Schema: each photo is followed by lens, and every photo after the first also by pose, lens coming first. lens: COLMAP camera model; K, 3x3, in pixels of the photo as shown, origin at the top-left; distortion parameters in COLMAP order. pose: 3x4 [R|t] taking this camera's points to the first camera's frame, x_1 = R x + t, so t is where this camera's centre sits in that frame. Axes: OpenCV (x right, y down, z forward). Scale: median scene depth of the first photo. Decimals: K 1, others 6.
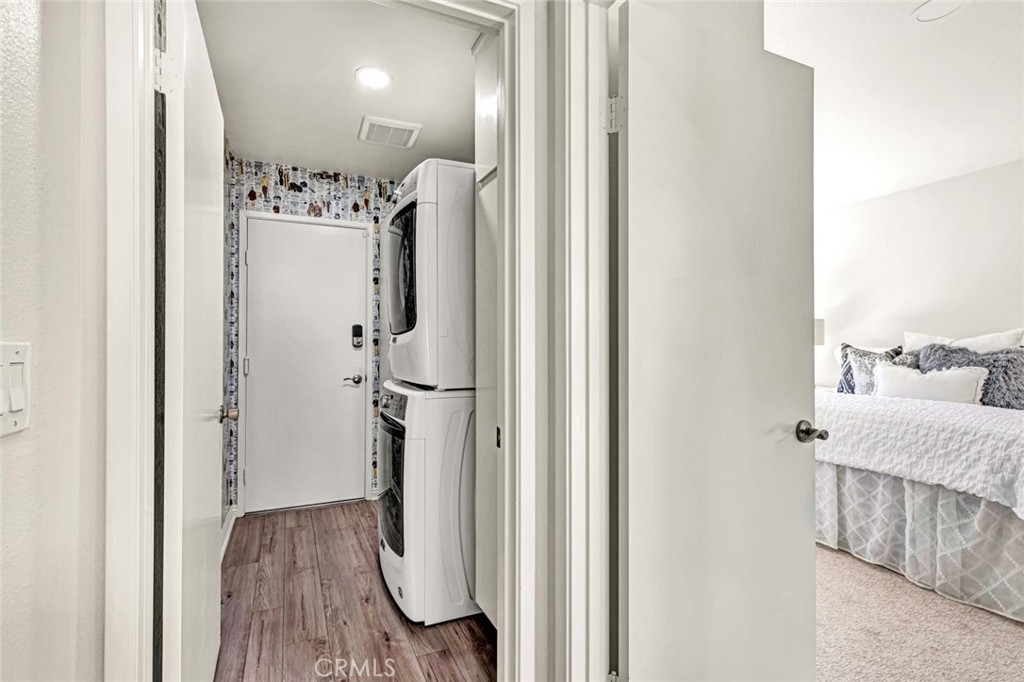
lens RADIAL K [[438.7, 0, 511.5], [0, 438.7, 336.5], [0, 0, 1]] dist [0.004619, 0.000798]
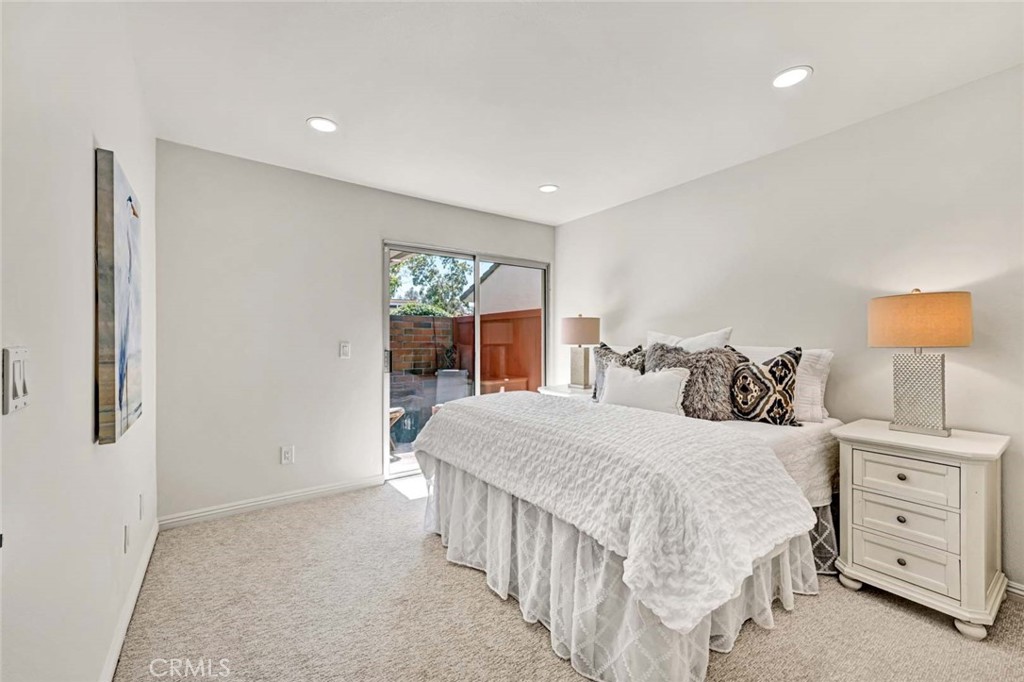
lens RADIAL K [[416.4, 0, 513.4], [0, 416.4, 337.3], [0, 0, 1]] dist [-0.000486, -0.000396]
pose [[0.970436, 0.002523, 0.241346, 0.457394], [-0.002667, 0.999996, 0.000272, 0.004563], [-0.241344, -0.000907, 0.970439, 0.210200]]
